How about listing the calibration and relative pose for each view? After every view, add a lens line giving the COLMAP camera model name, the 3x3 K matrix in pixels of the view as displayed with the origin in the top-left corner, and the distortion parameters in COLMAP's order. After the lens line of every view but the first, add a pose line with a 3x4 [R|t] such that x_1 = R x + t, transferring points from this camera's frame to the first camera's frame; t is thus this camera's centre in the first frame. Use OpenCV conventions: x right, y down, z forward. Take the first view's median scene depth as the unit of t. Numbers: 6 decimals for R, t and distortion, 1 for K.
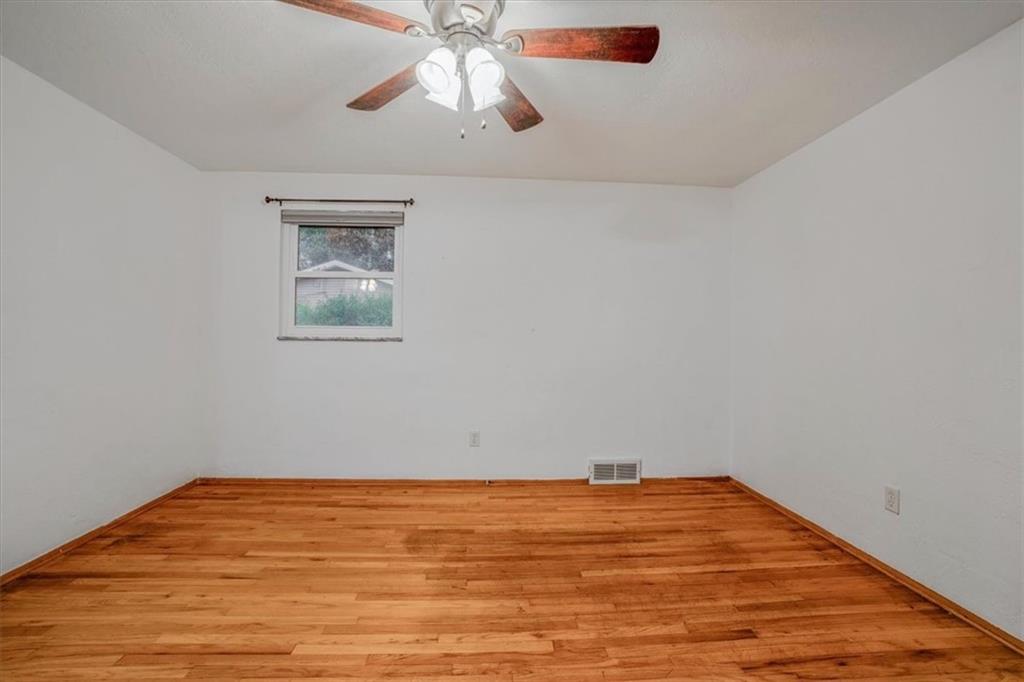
lens RADIAL K [[481.8, 0, 512.0], [0, 481.8, 341.5], [0, 0, 1]] dist [-0.002963, 0.000185]
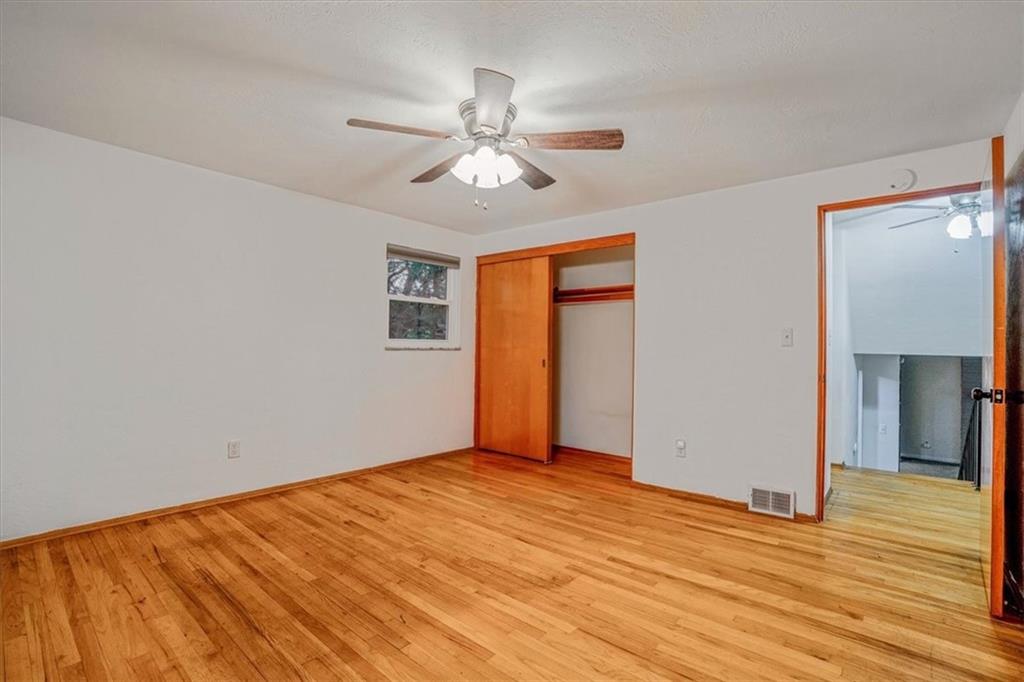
lens RADIAL K [[481.8, 0, 511.8], [0, 481.8, 343.3], [0, 0, 1]] dist [-0.002963, 0.000185]
pose [[-0.718319, -0.013111, 0.695590, -0.841078], [-0.015206, 0.999879, 0.003144, -0.018861], [-0.695548, -0.008318, -0.718432, 1.434520]]
